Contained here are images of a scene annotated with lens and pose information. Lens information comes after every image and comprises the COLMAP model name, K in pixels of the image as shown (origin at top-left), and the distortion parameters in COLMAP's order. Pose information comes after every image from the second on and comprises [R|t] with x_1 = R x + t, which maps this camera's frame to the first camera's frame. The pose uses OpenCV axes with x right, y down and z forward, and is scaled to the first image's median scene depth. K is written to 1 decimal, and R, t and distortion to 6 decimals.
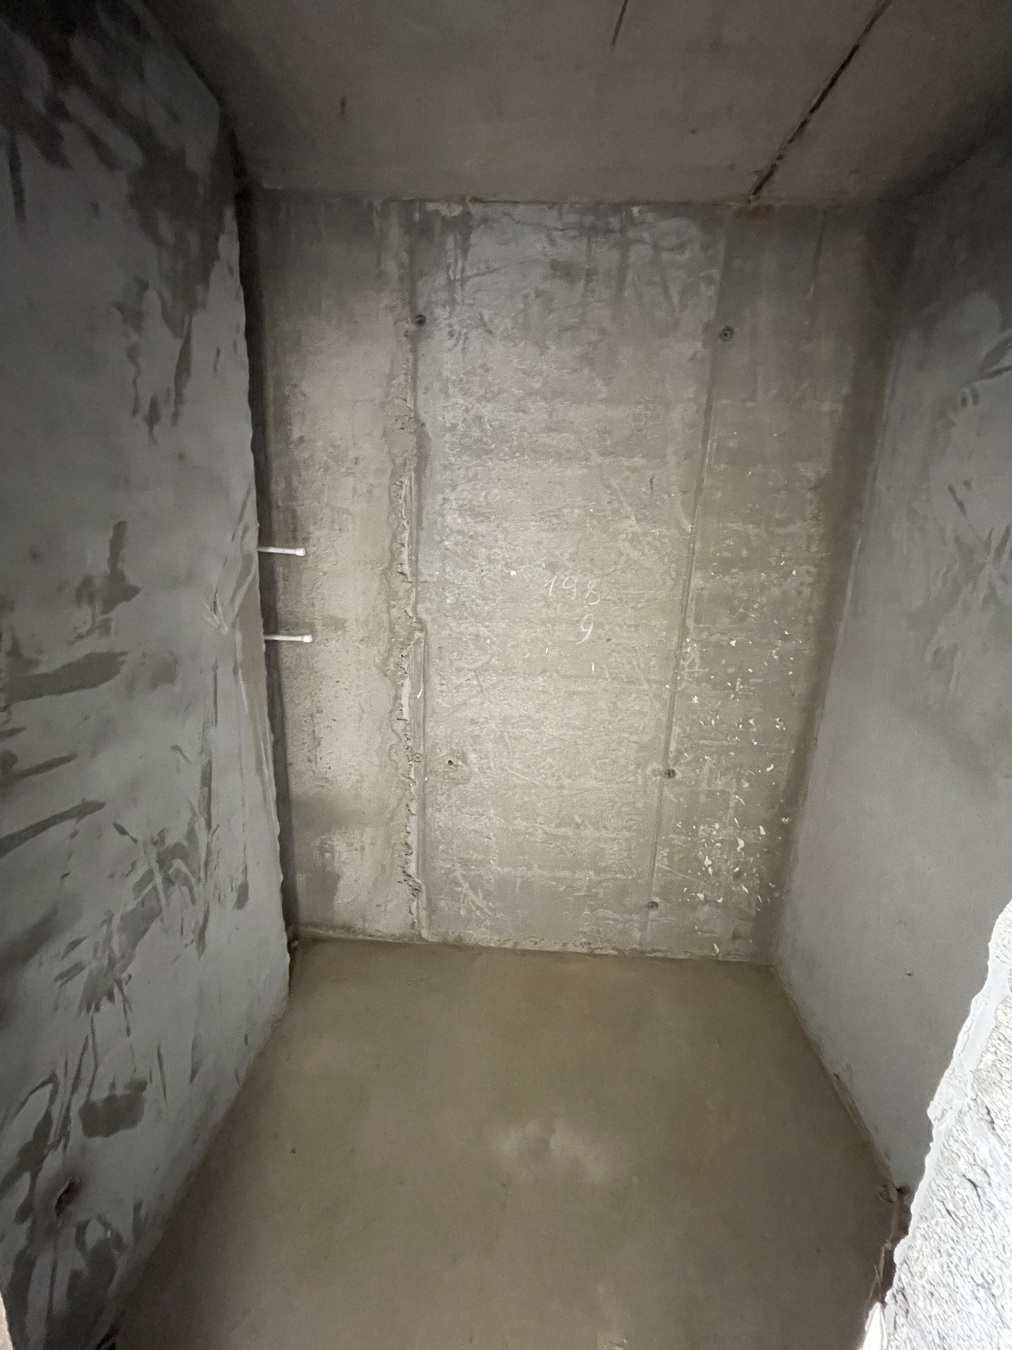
lens RADIAL K [[560.0, 0, 506.0], [0, 560.0, 675.0], [0, 0, 1]] dist [-0.000404, 0.000593]
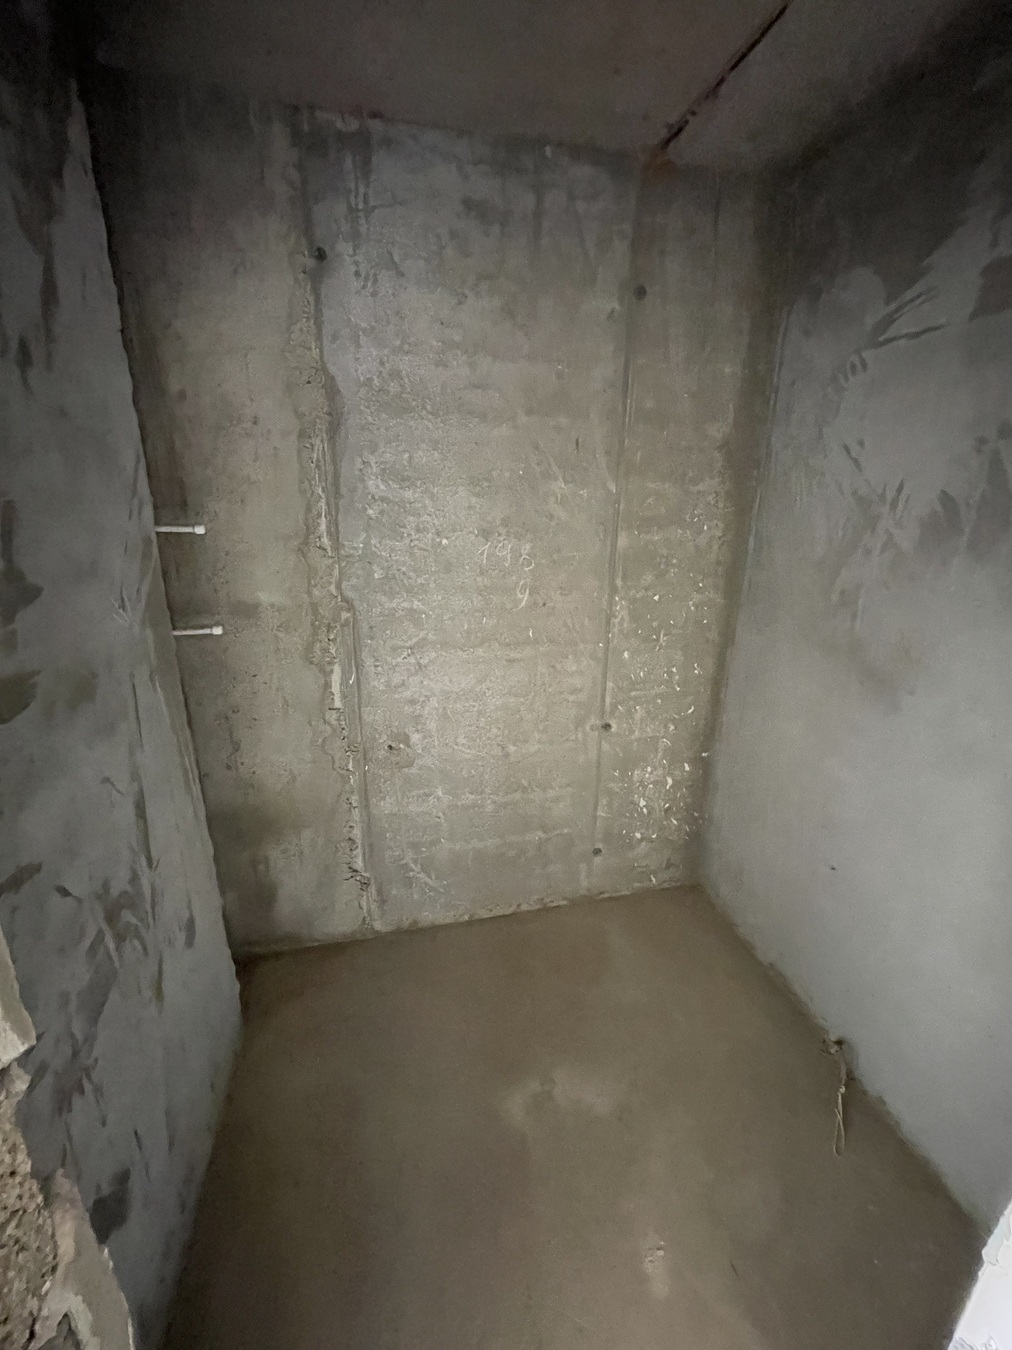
lens RADIAL K [[560.0, 0, 506.0], [0, 560.0, 675.0], [0, 0, 1]] dist [-0.000404, 0.000593]
pose [[0.960911, -0.111429, 0.253444, -0.159733], [0.094810, 0.992520, 0.076907, -0.021746], [-0.260118, -0.049872, 0.964288, 0.049033]]
